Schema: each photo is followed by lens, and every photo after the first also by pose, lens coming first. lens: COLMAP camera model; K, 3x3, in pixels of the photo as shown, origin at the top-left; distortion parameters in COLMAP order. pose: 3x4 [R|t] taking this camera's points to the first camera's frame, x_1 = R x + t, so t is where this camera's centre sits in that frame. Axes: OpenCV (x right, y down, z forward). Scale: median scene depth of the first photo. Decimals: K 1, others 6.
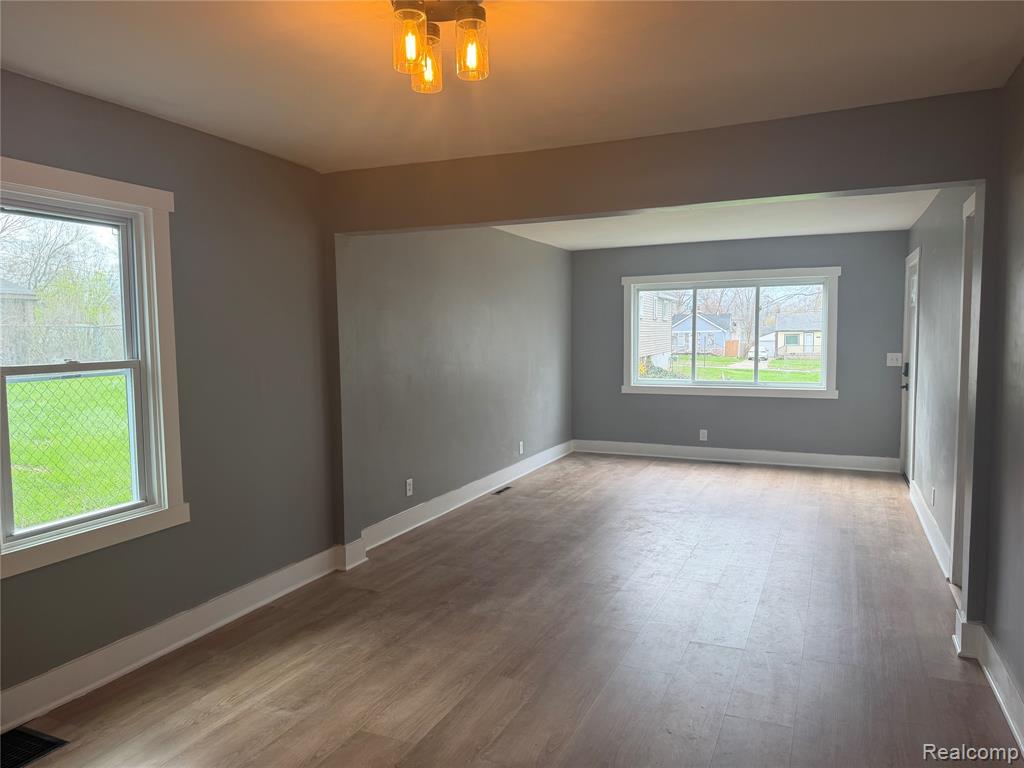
lens RADIAL K [[706.0, 0, 512.1], [0, 706.0, 386.9], [0, 0, 1]] dist [0.040038, -0.048273]
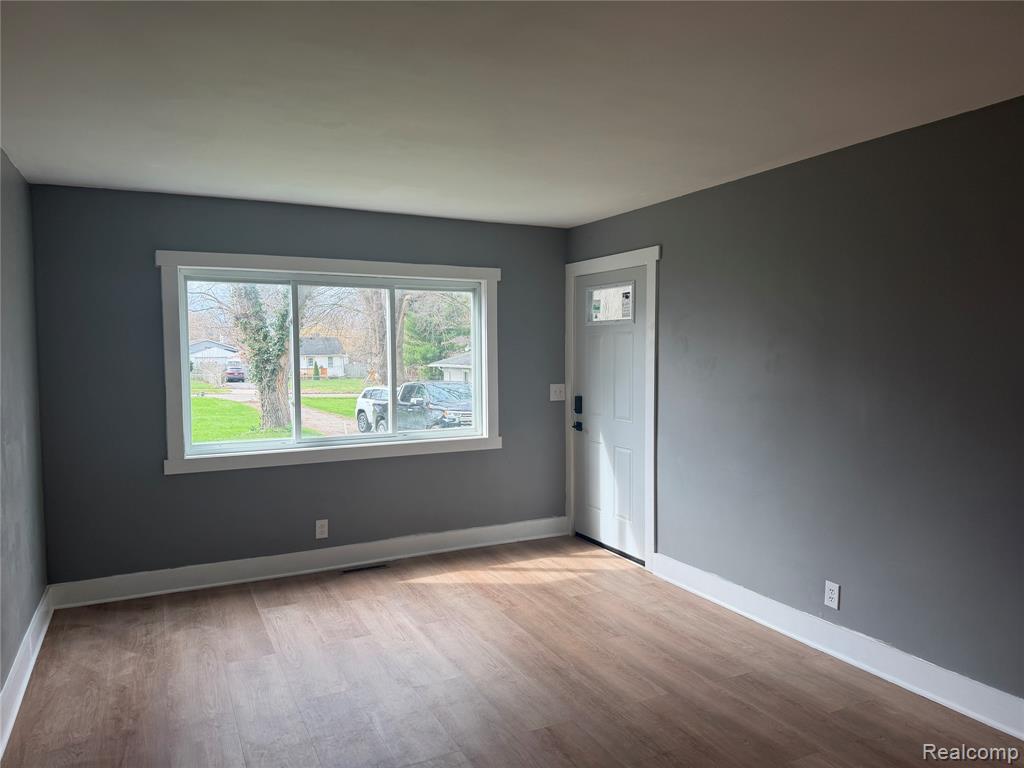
lens RADIAL K [[706.0, 0, 516.5], [0, 706.0, 388.3], [0, 0, 1]] dist [0.040038, -0.048273]
pose [[0.612006, -0.034102, 0.790118, -0.099844], [0.061427, 0.998101, -0.004501, -0.038039], [-0.788464, 0.051289, 0.612939, 0.499197]]
